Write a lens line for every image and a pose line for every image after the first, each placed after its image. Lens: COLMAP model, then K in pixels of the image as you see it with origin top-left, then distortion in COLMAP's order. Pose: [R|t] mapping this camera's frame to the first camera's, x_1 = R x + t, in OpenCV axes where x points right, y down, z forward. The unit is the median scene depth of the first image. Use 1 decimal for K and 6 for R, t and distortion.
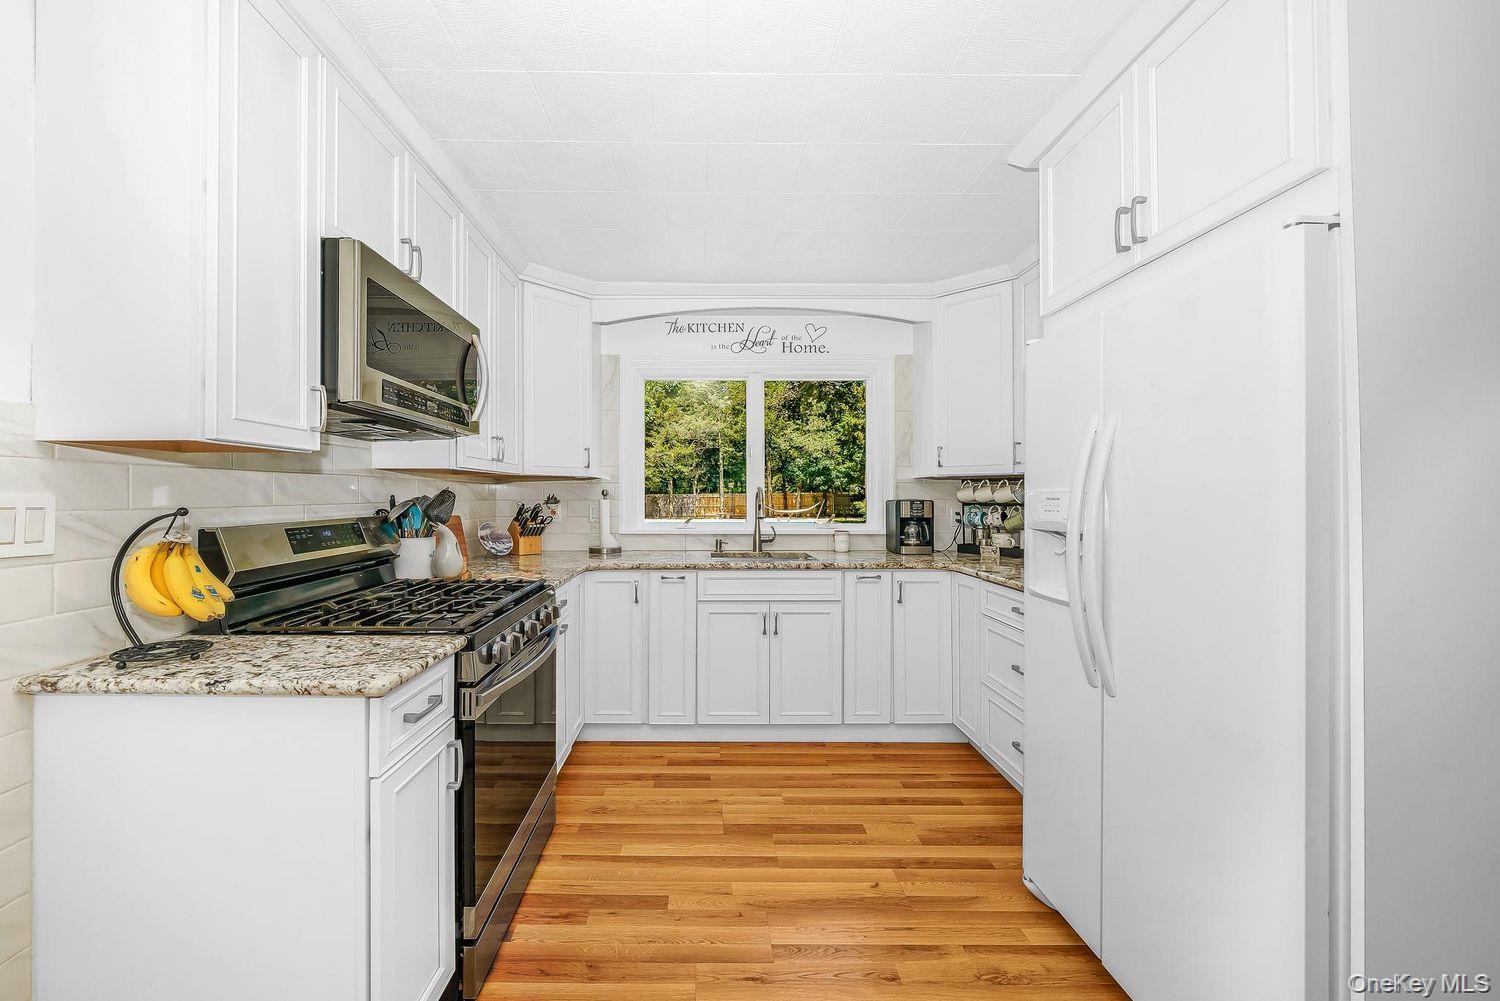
lens RADIAL K [[578.8, 0, 748.3], [0, 578.8, 491.2], [0, 0, 1]] dist [-0.000133, -0.000002]
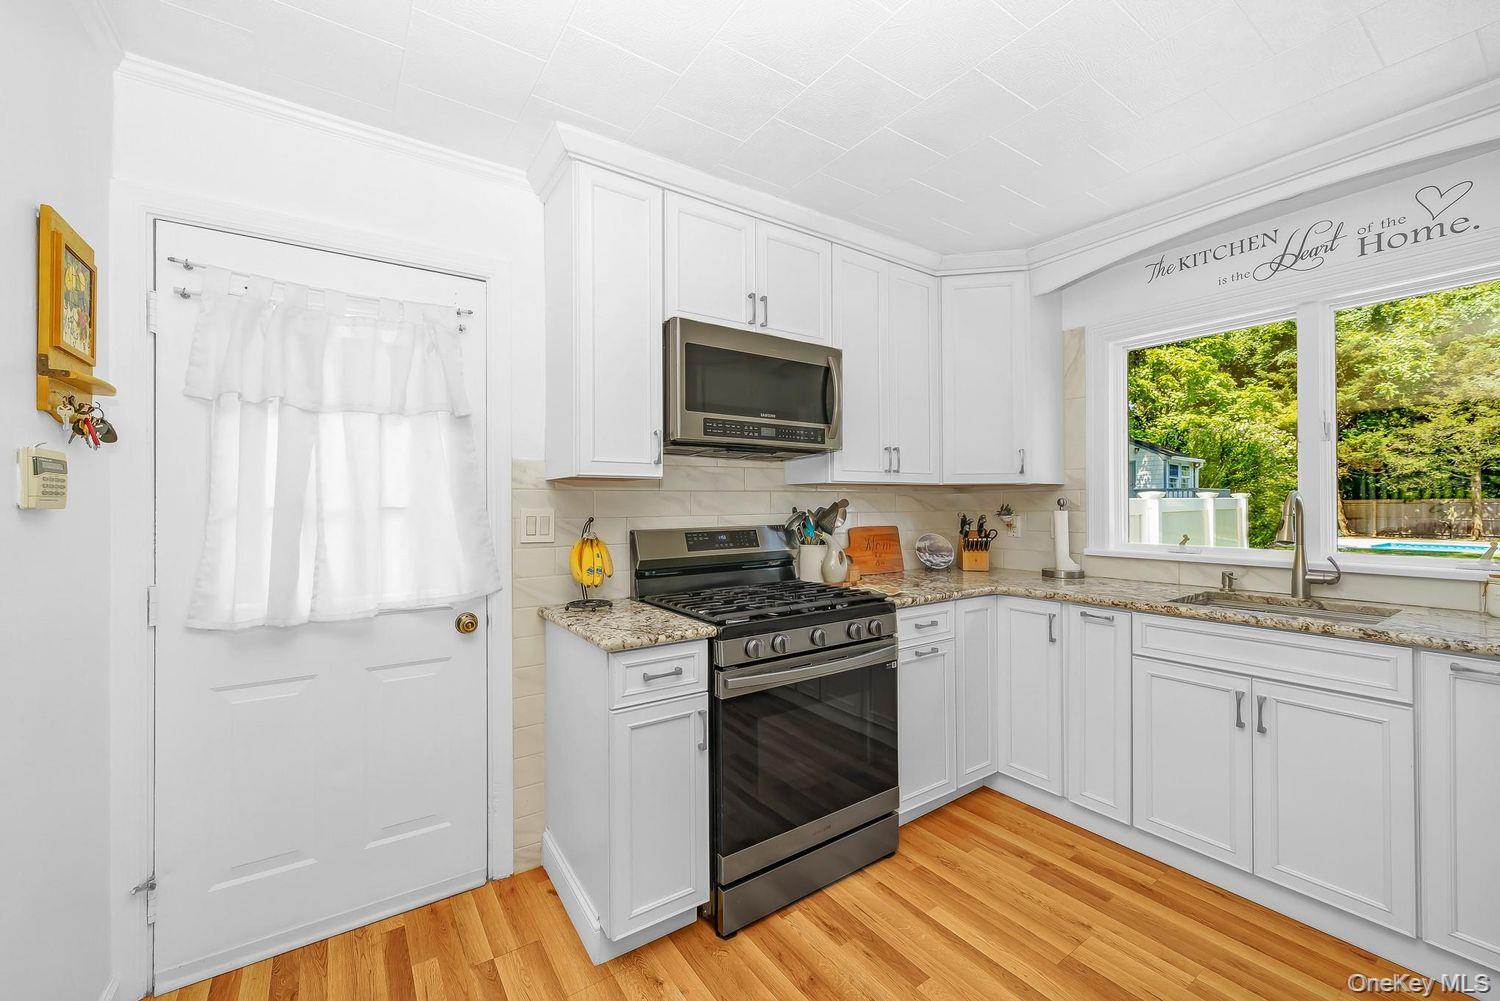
lens RADIAL K [[663.6, 0, 750.0], [0, 663.6, 500.5], [0, 0, 1]] dist [0.004012, 0.000231]
pose [[0.536827, -0.006648, -0.843666, 0.352347], [0.011165, 0.999937, -0.000775, -0.004633], [0.843618, -0.009003, 0.536868, 0.162367]]
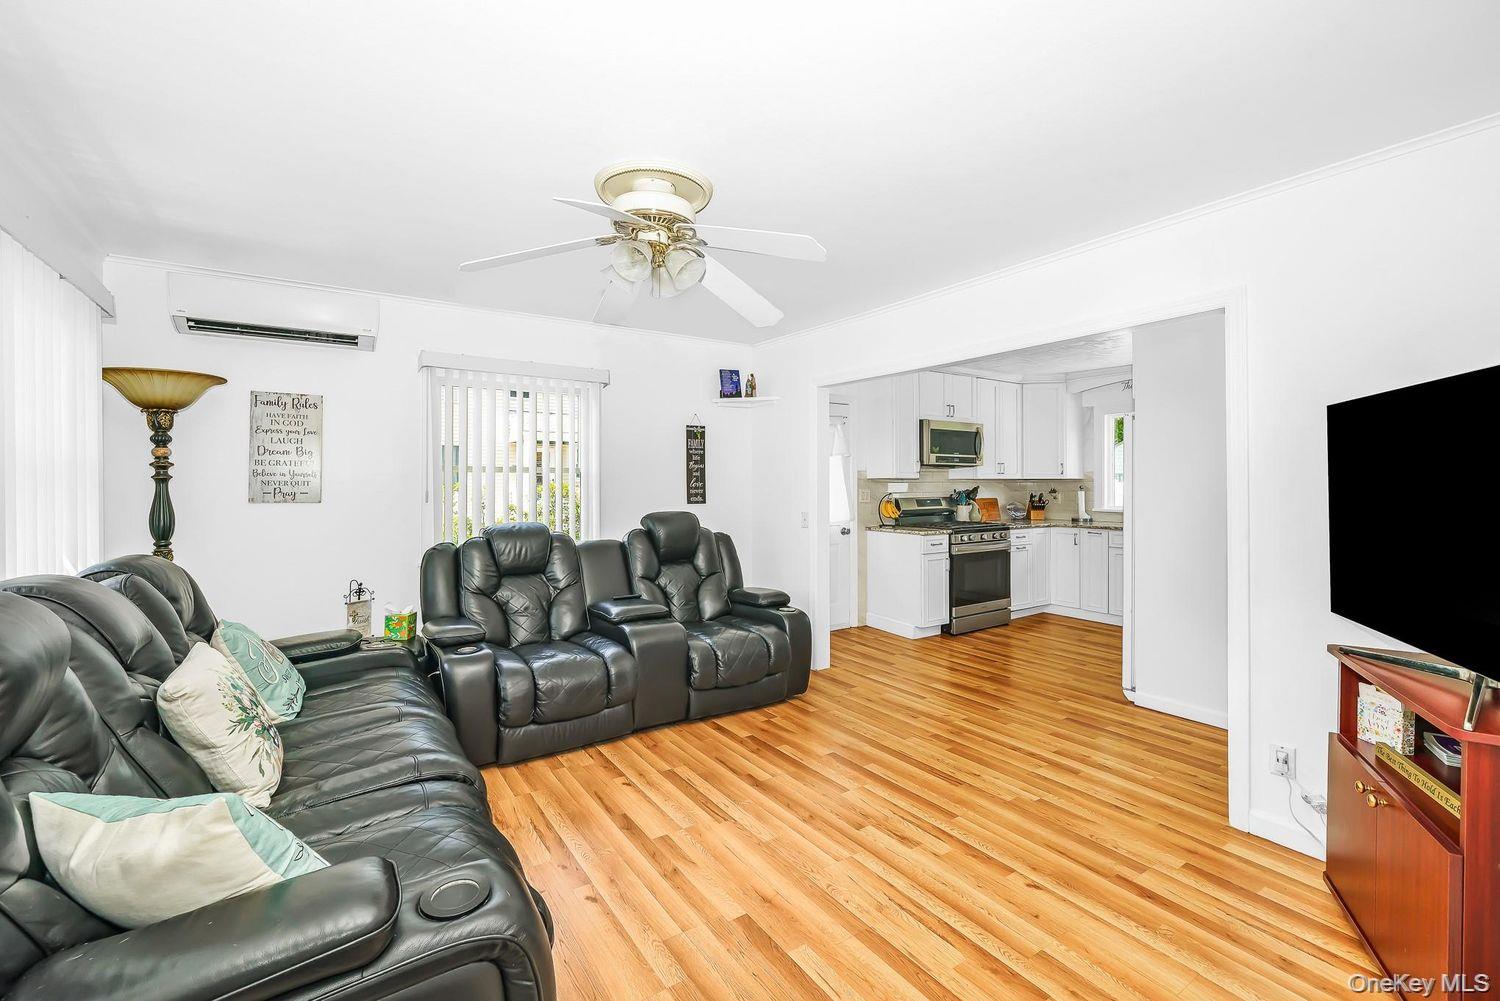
lens RADIAL K [[629.7, 0, 676.8], [0, 629.7, 482.9], [0, 0, 1]] dist [-0.002412, -0.000263]
pose [[0.405689, -0.008255, -0.913974, 1.148451], [0.012105, 0.999920, -0.003658, -0.020154], [0.913931, -0.009580, 0.405757, -1.014383]]
